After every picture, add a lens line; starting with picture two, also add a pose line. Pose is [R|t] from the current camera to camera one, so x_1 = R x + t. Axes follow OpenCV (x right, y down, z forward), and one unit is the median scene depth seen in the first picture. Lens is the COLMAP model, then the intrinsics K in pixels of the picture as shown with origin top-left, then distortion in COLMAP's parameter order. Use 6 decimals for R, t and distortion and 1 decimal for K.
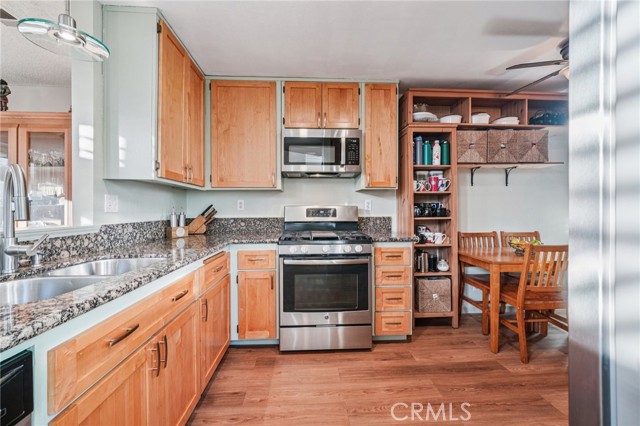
lens RADIAL K [[250.4, 0, 317.2], [0, 250.4, 210.2], [0, 0, 1]] dist [-0.008474, 0.000661]
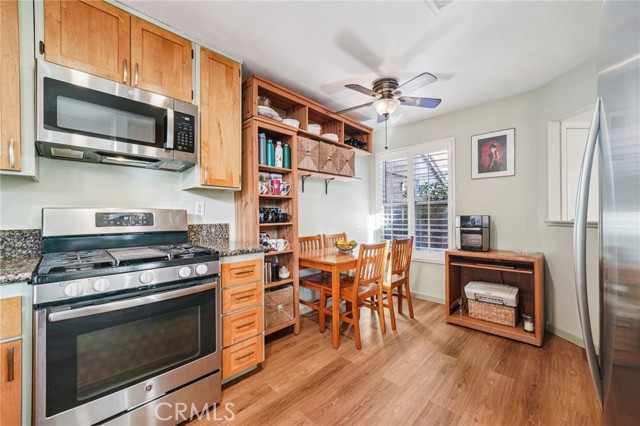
lens RADIAL K [[250.4, 0, 318.1], [0, 250.4, 215.9], [0, 0, 1]] dist [-0.008474, 0.000661]
pose [[0.739554, -0.001317, 0.673096, -0.055427], [0.003706, 0.999991, -0.002115, 0.004940], [-0.673087, 0.004058, 0.739552, 0.221104]]
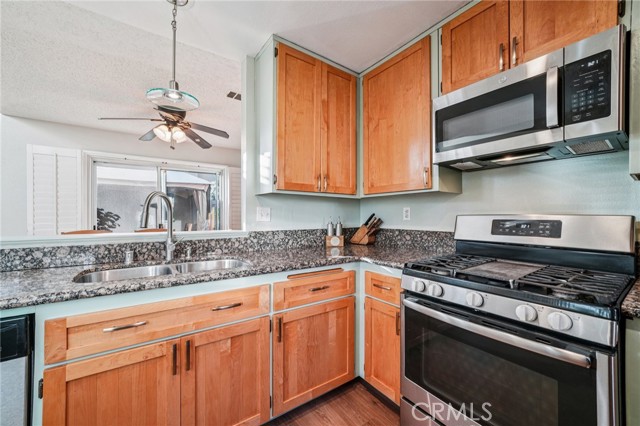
lens RADIAL K [[250.4, 0, 320.0], [0, 250.4, 215.4], [0, 0, 1]] dist [-0.008474, 0.000661]
pose [[0.538761, 0.003236, -0.842452, 0.254672], [-0.005450, 0.999985, 0.000356, -0.015782], [0.842441, 0.004400, 0.538771, 0.385544]]
